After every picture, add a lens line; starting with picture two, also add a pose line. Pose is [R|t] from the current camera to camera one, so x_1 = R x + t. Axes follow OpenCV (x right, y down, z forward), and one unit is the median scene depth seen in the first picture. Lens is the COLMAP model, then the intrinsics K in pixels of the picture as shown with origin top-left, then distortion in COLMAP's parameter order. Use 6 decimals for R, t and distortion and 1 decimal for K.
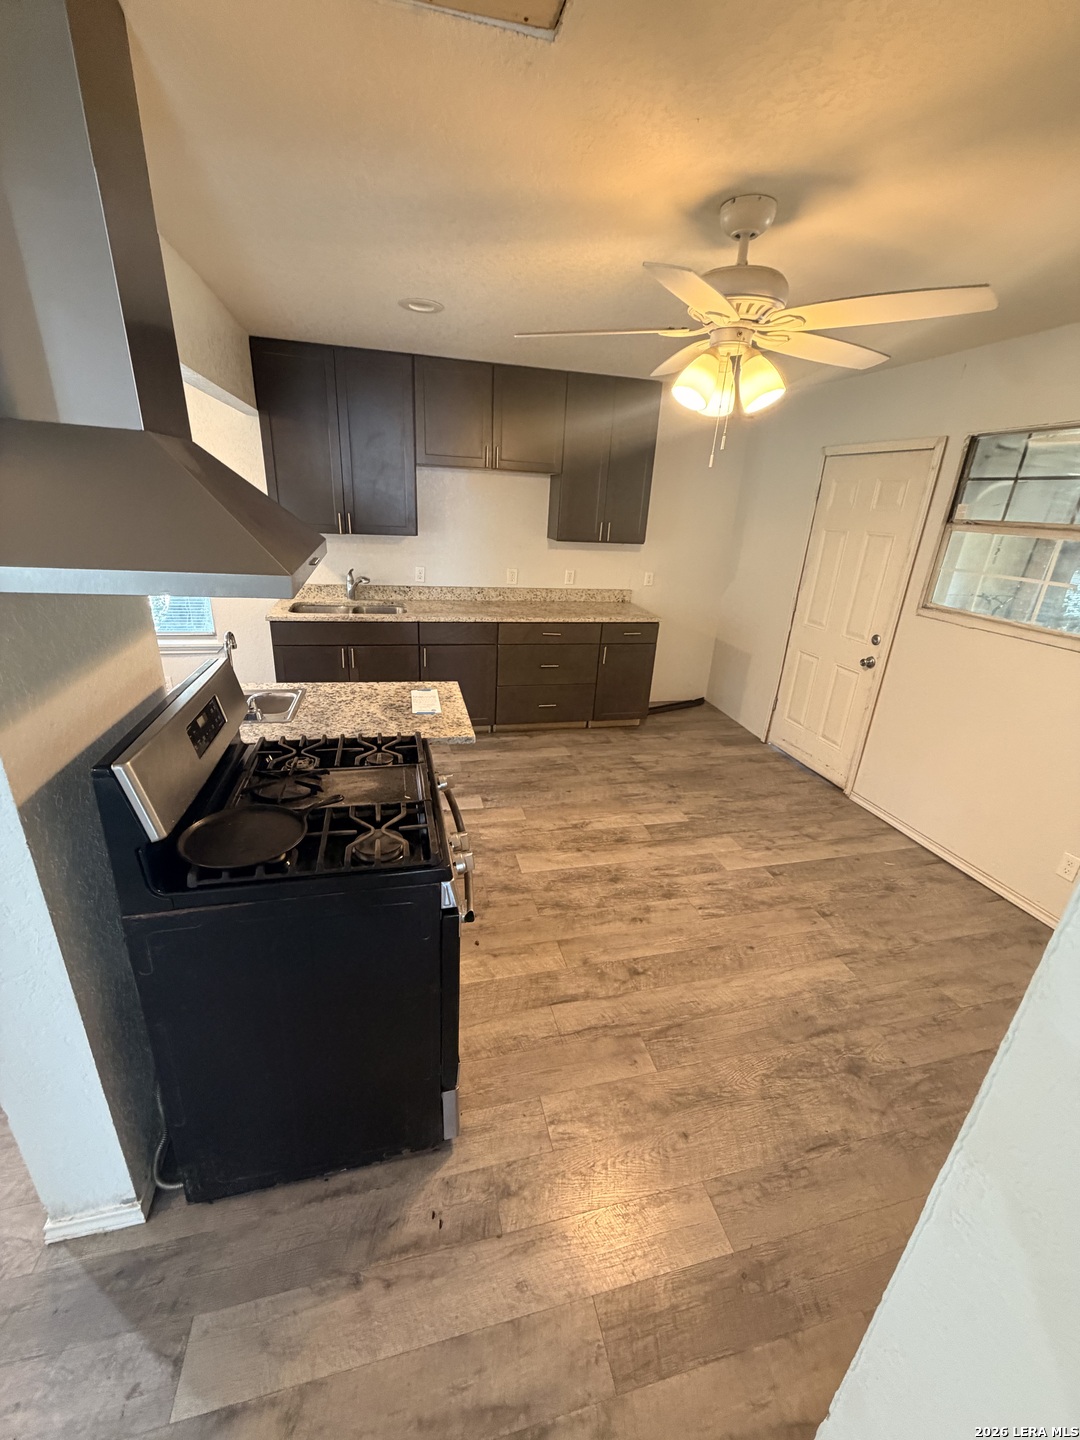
lens RADIAL K [[575.8, 0, 534.4], [0, 575.8, 722.6], [0, 0, 1]] dist [-0.001889, -0.000389]
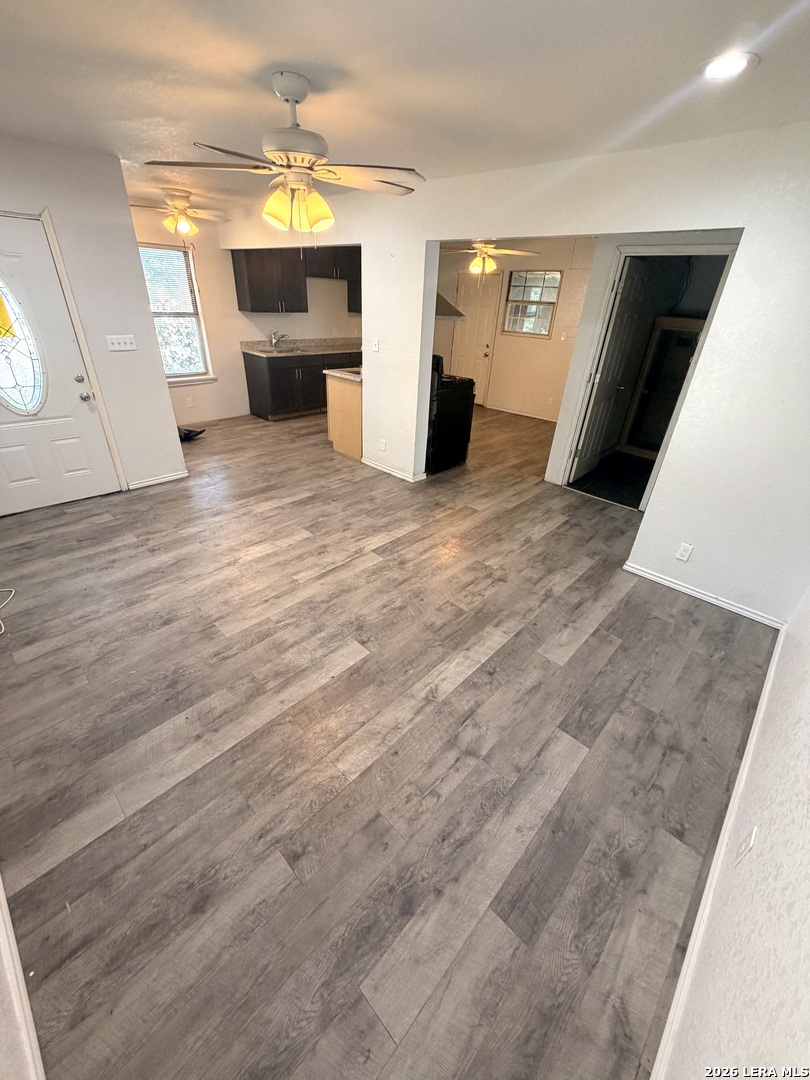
lens RADIAL K [[431.8, 0, 412.7], [0, 431.8, 543.8], [0, 0, 1]] dist [-0.001889, -0.000389]
pose [[0.843599, -0.281465, 0.457294, -1.144314], [0.192275, 0.953482, 0.232167, 0.261581], [-0.501369, -0.107930, 0.858475, -0.880989]]
